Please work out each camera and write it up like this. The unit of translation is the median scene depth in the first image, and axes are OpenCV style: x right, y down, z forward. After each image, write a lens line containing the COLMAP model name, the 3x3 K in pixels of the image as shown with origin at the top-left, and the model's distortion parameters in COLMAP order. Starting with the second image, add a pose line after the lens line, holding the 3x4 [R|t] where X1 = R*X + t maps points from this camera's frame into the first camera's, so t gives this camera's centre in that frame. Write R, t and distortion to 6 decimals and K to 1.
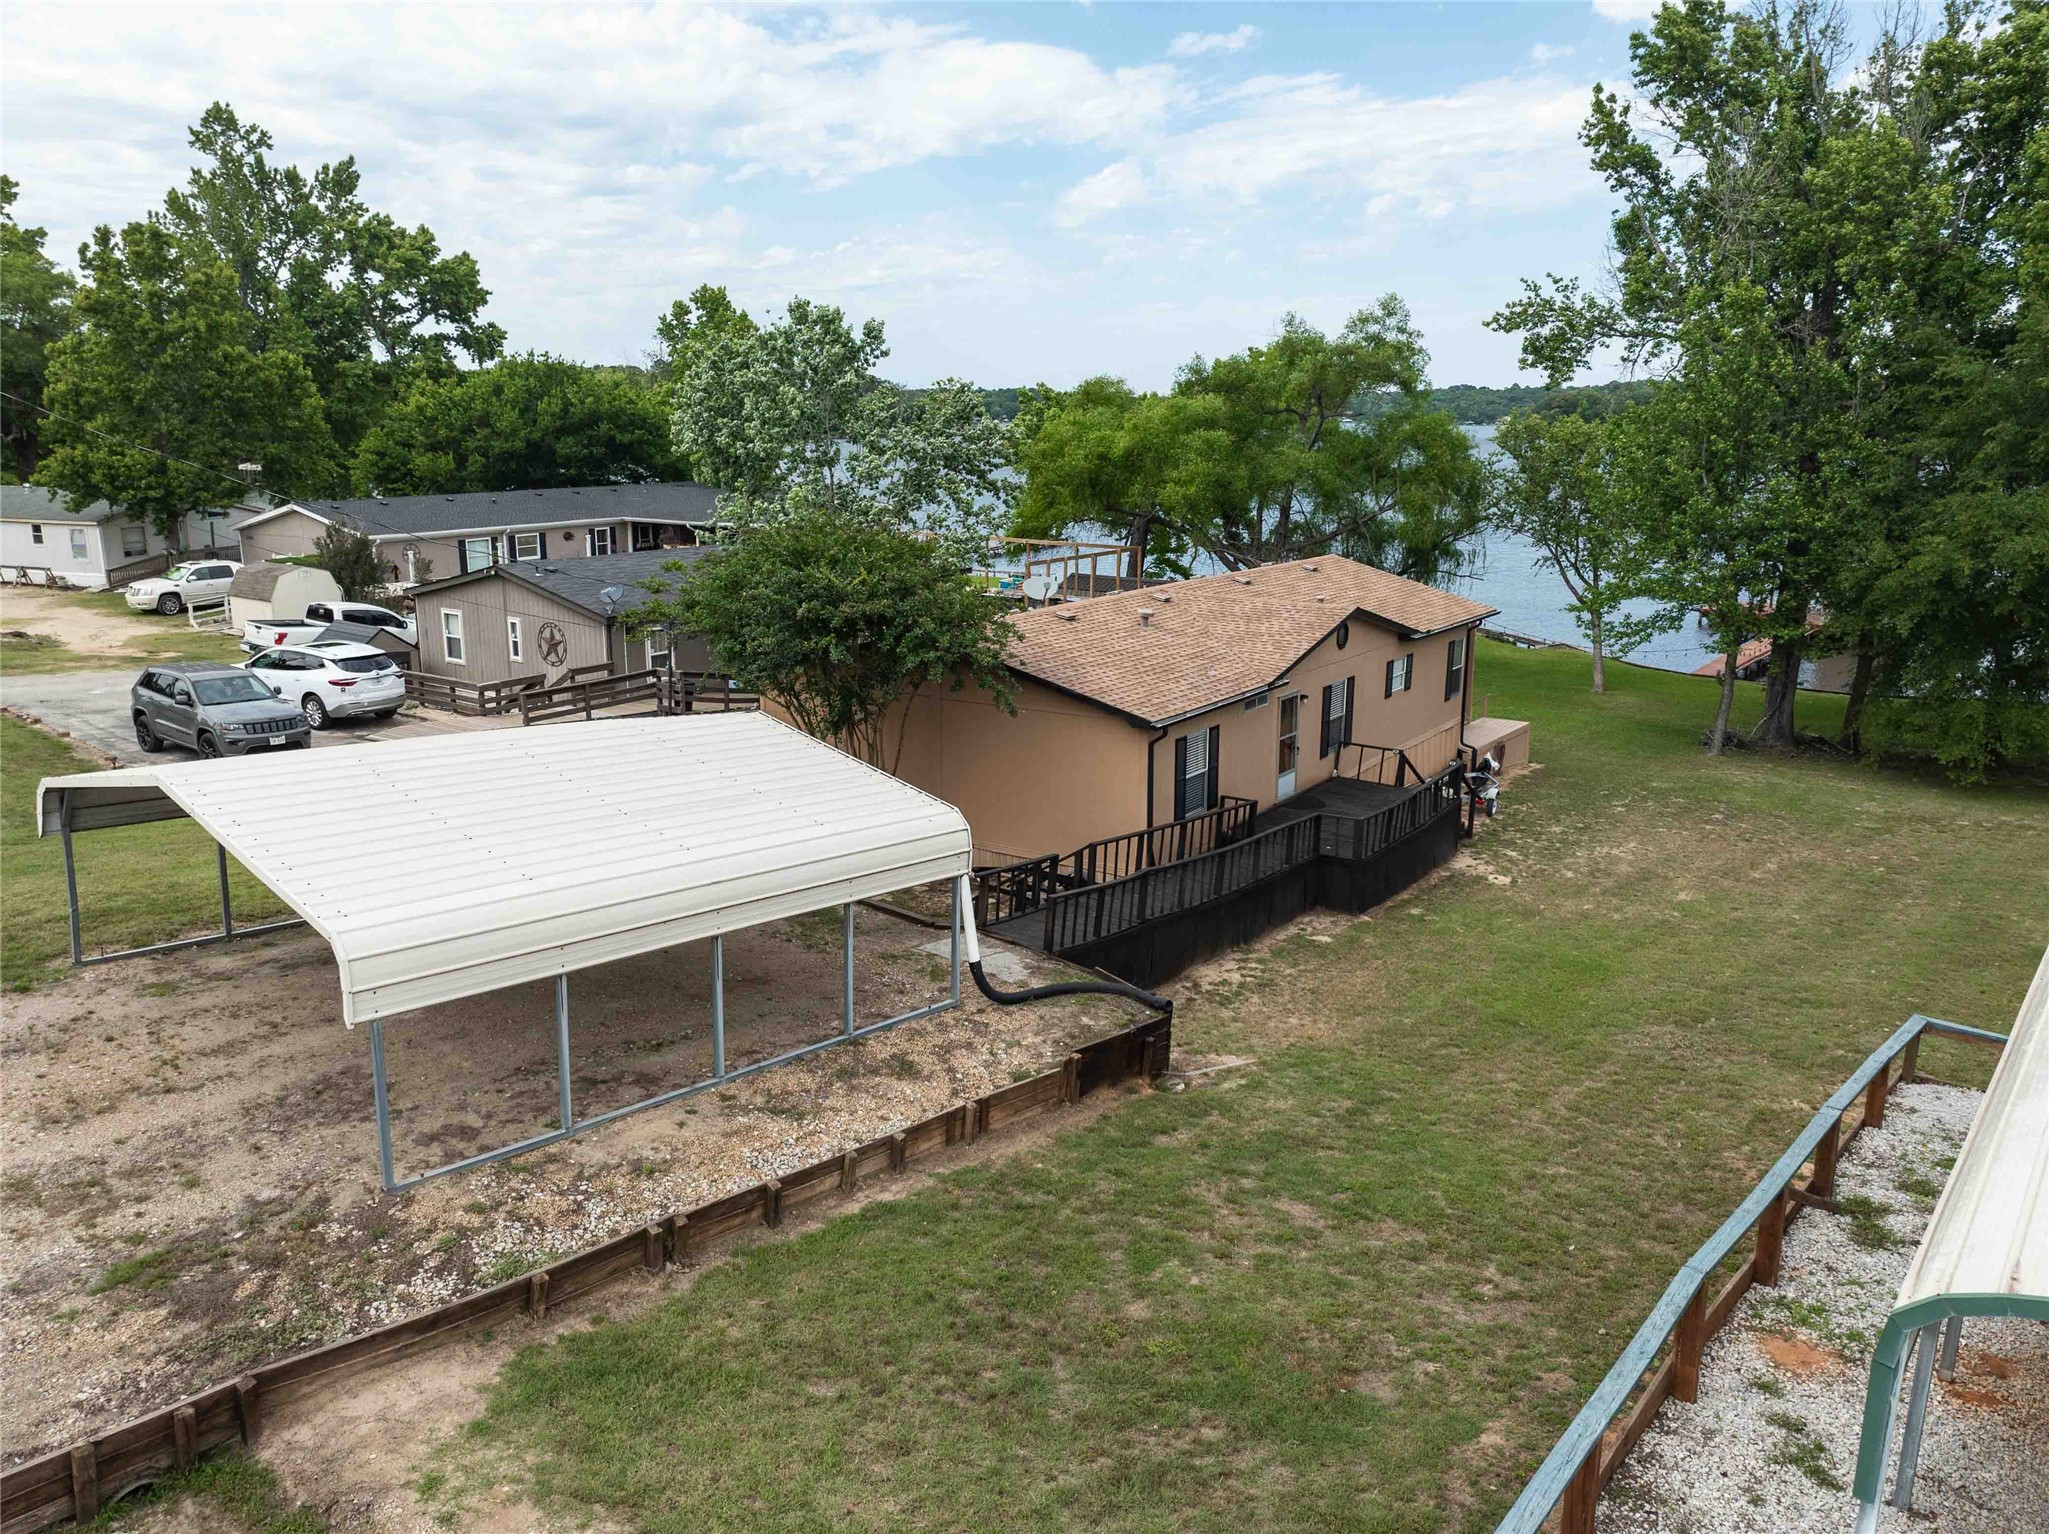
lens RADIAL K [[1442.9, 0, 1024.5], [0, 1442.9, 767.0], [0, 0, 1]] dist [-0.033362, -0.000488]
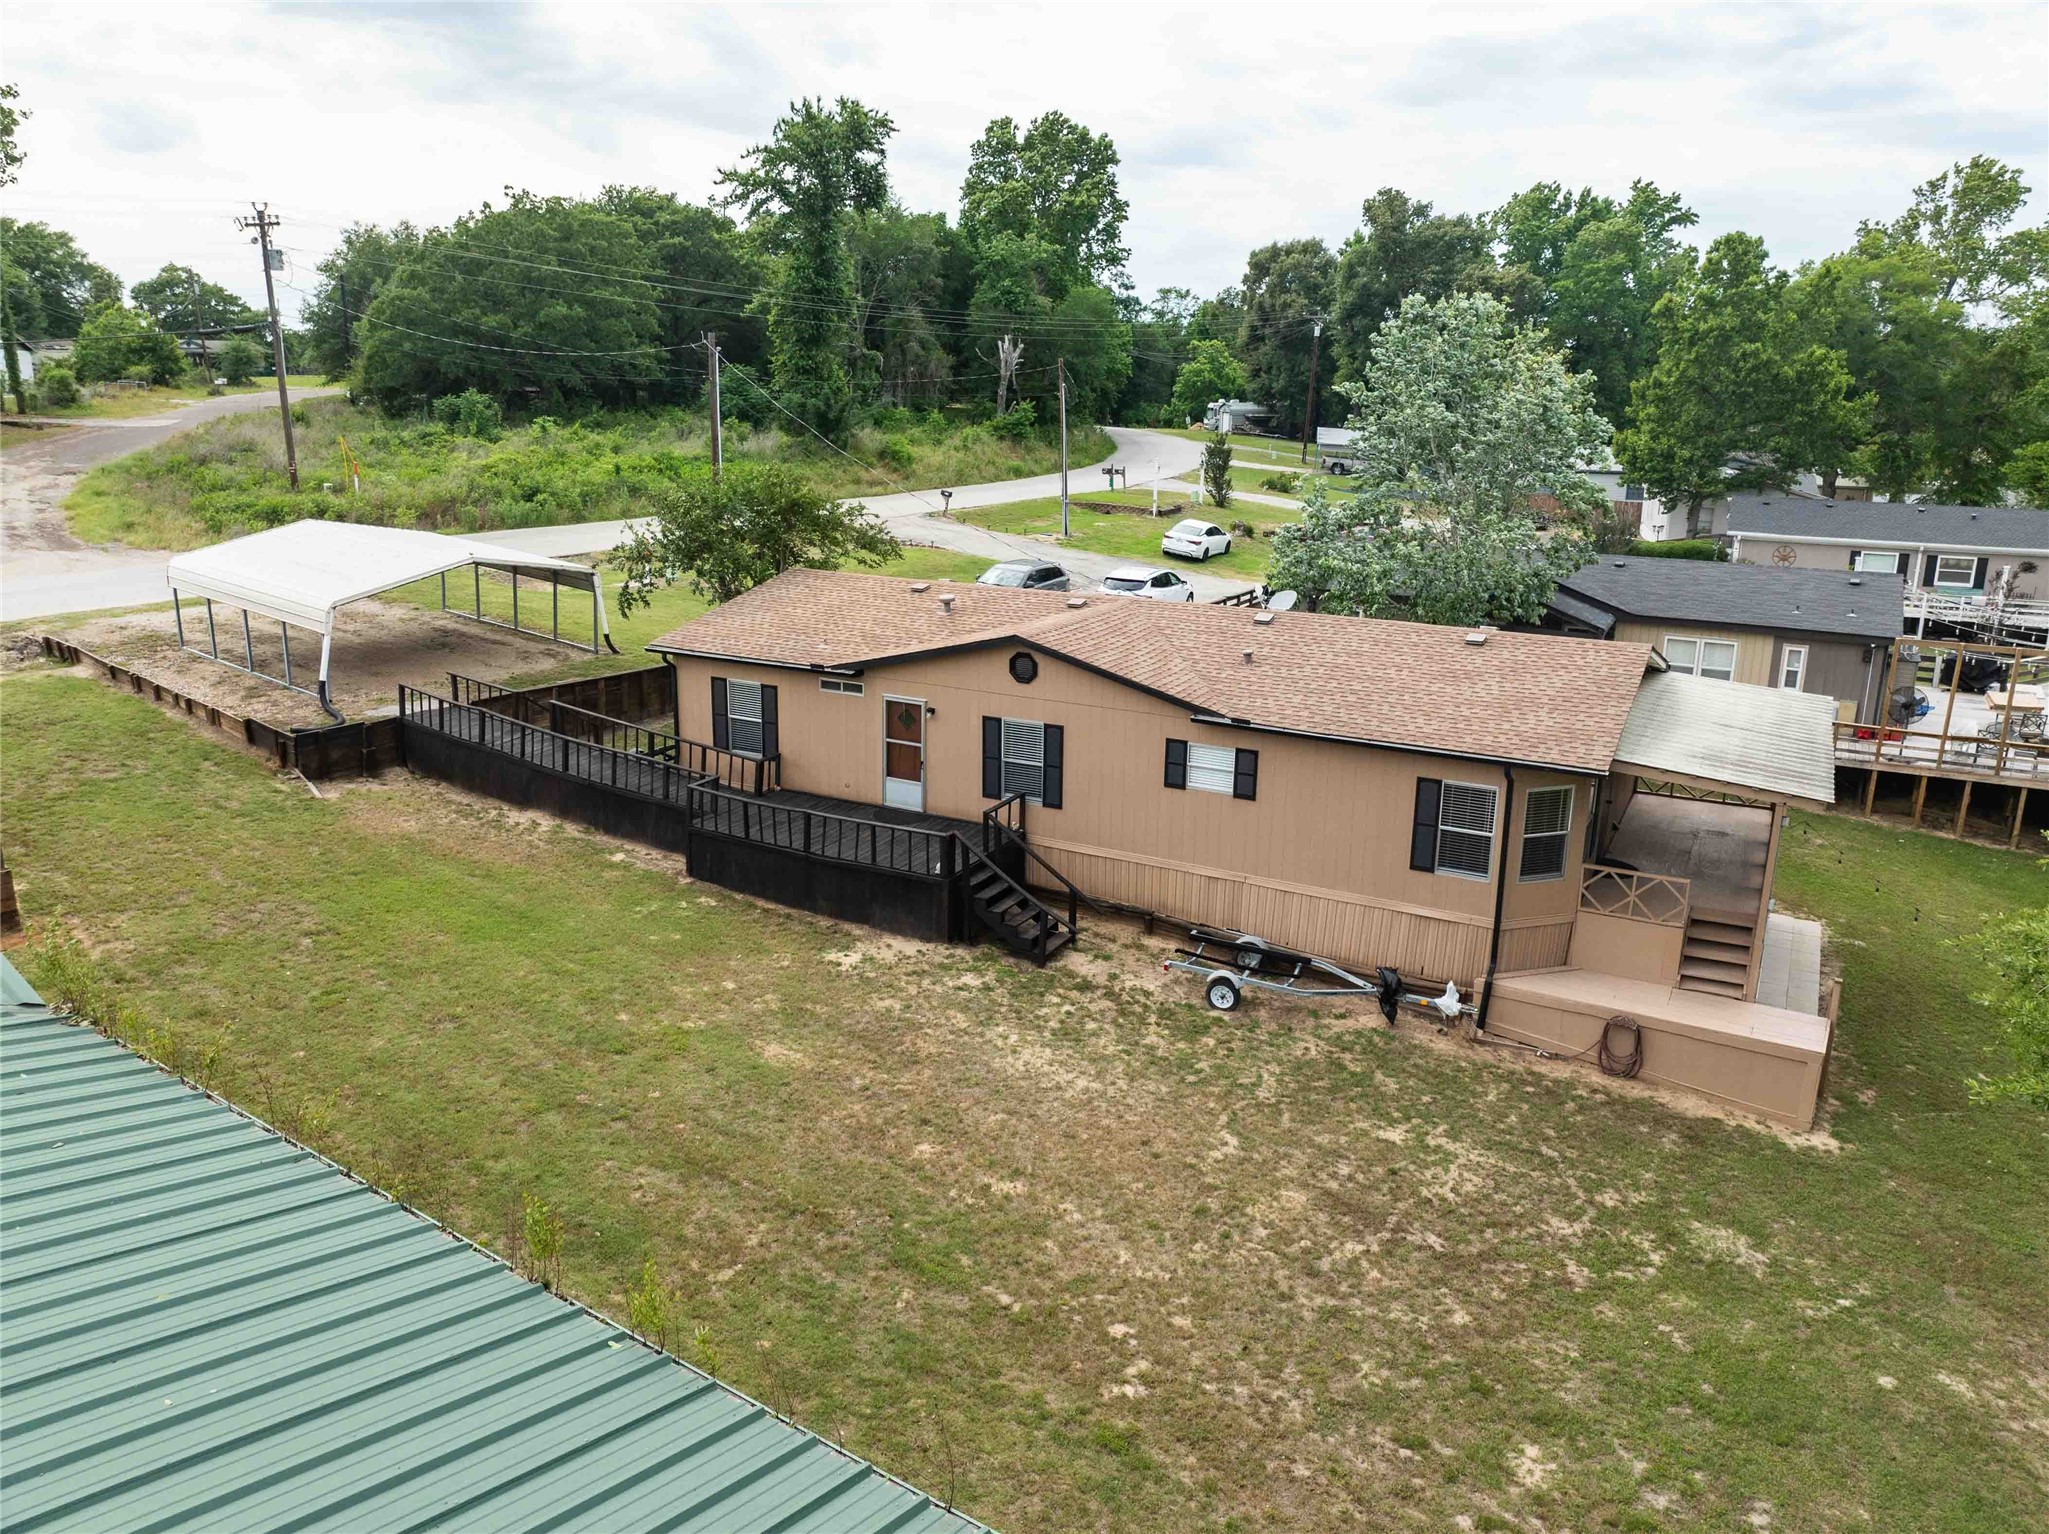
lens RADIAL K [[1444.5, 0, 1024.5], [0, 1444.5, 767.0], [0, 0, 1]] dist [0.002503, -0.063463]
pose [[0.094696, 0.245959, -0.964643, 1.119831], [-0.247034, 0.944495, 0.216571, -0.233919], [0.964369, 0.217791, 0.150200, 0.947430]]
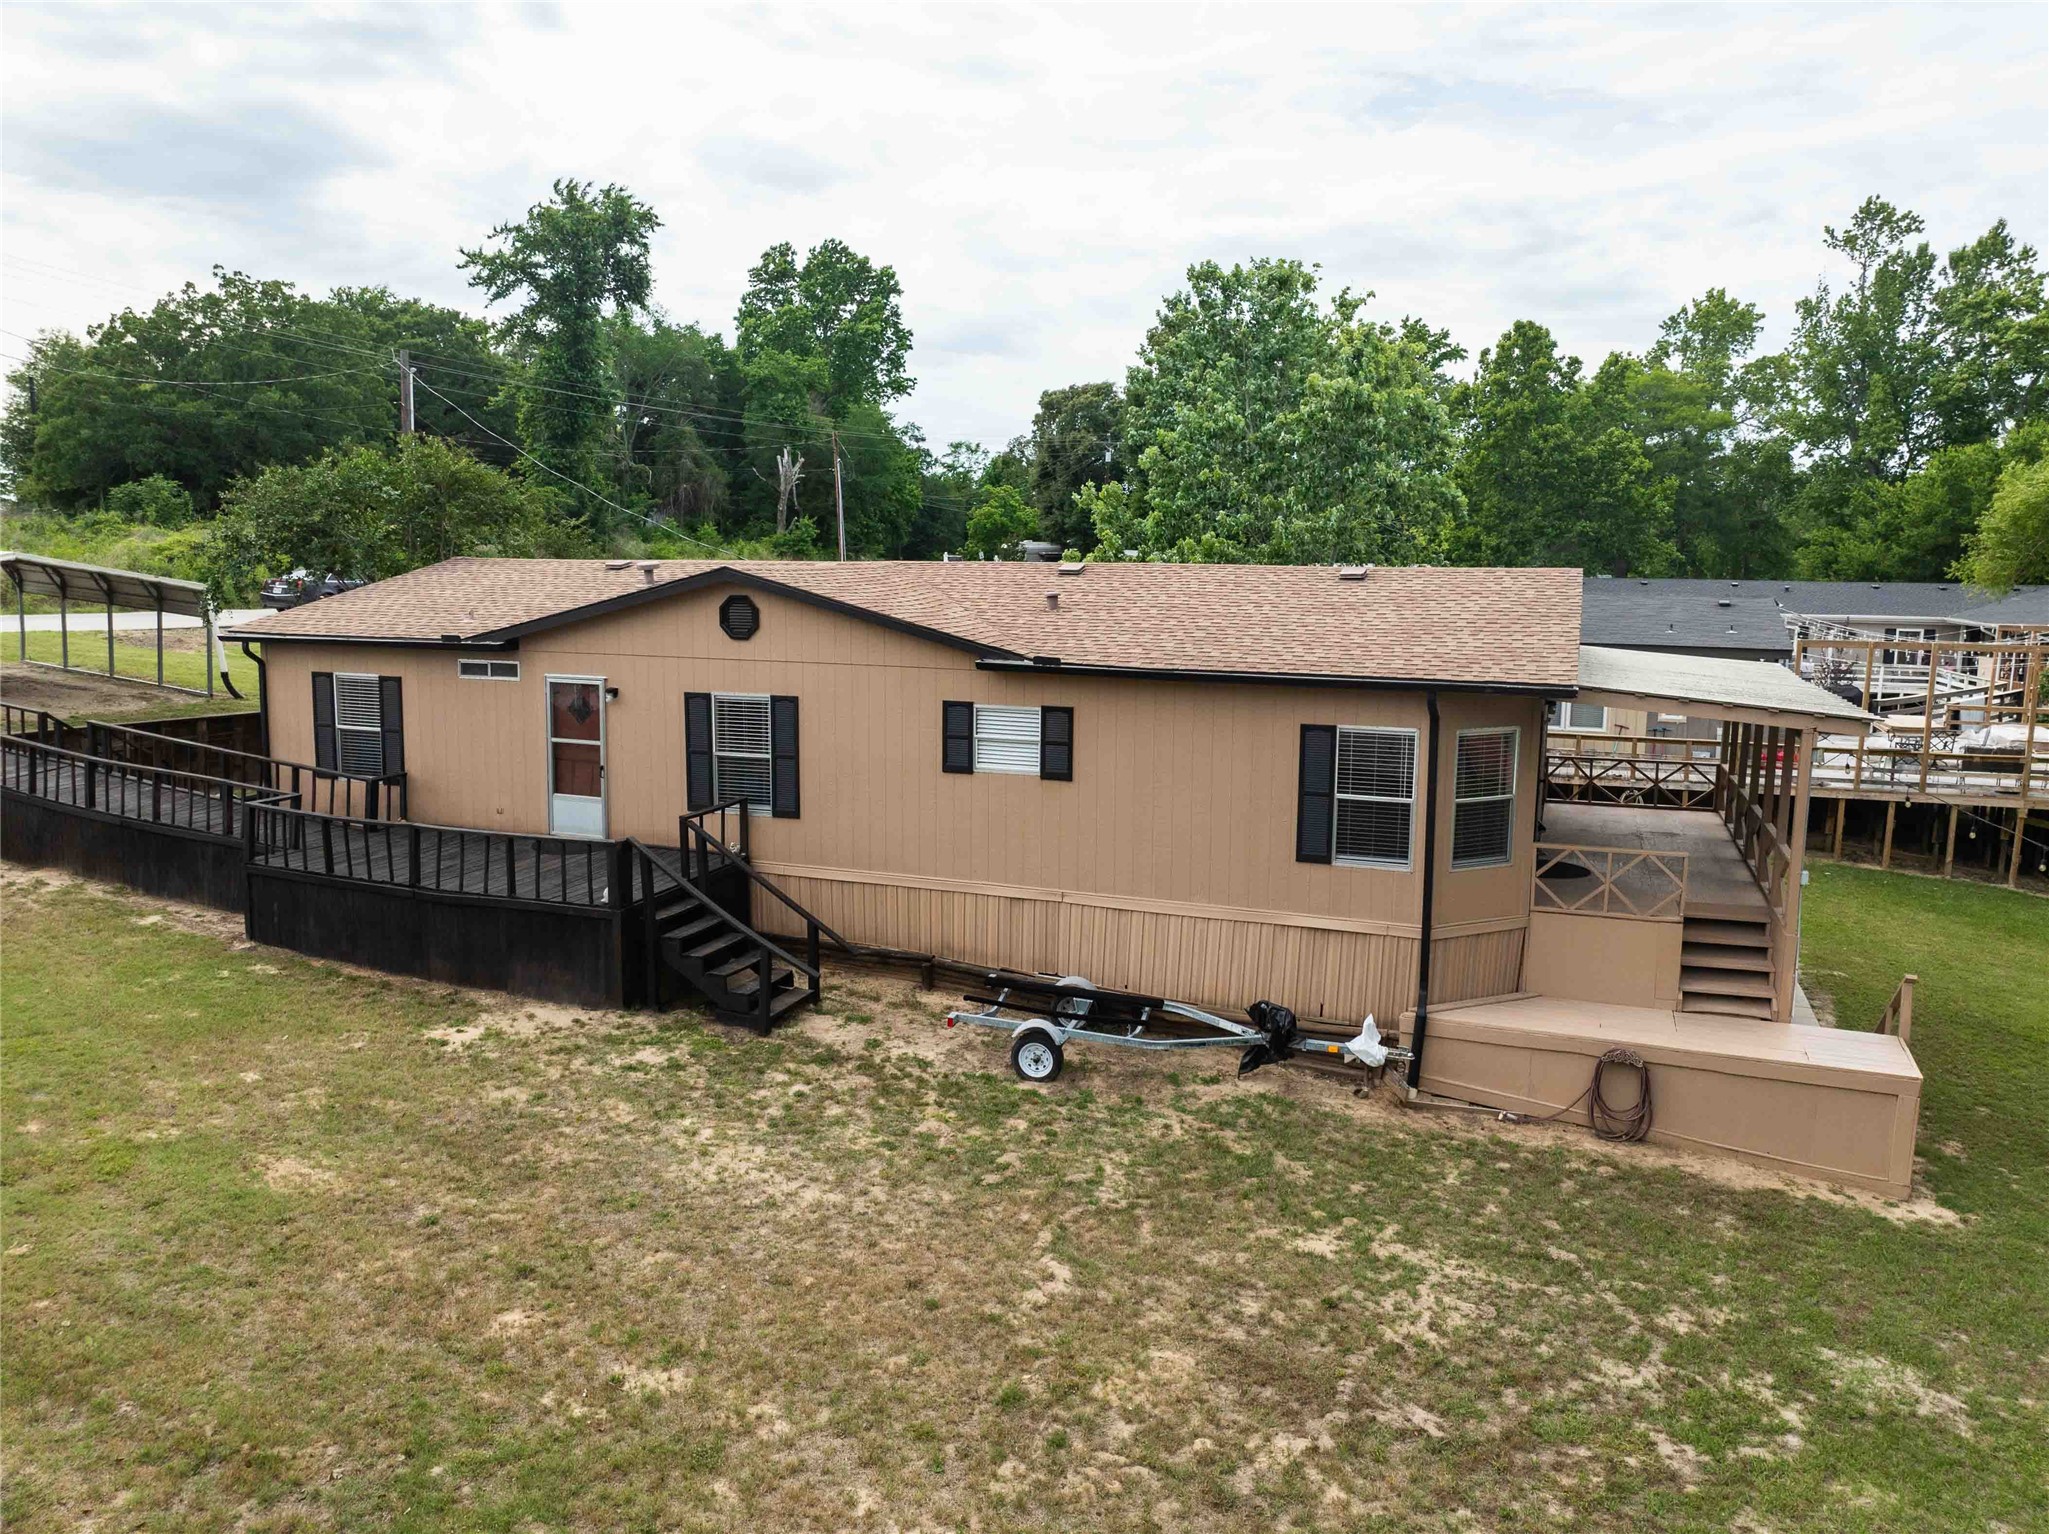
lens RADIAL K [[1442.9, 0, 1024.5], [0, 1442.9, 767.0], [0, 0, 1]] dist [-0.033362, -0.000488]
pose [[0.229991, 0.124498, -0.965197, 0.884410], [-0.236872, 0.969119, 0.068562, -0.106602], [0.943926, 0.212860, 0.252379, 1.041021]]
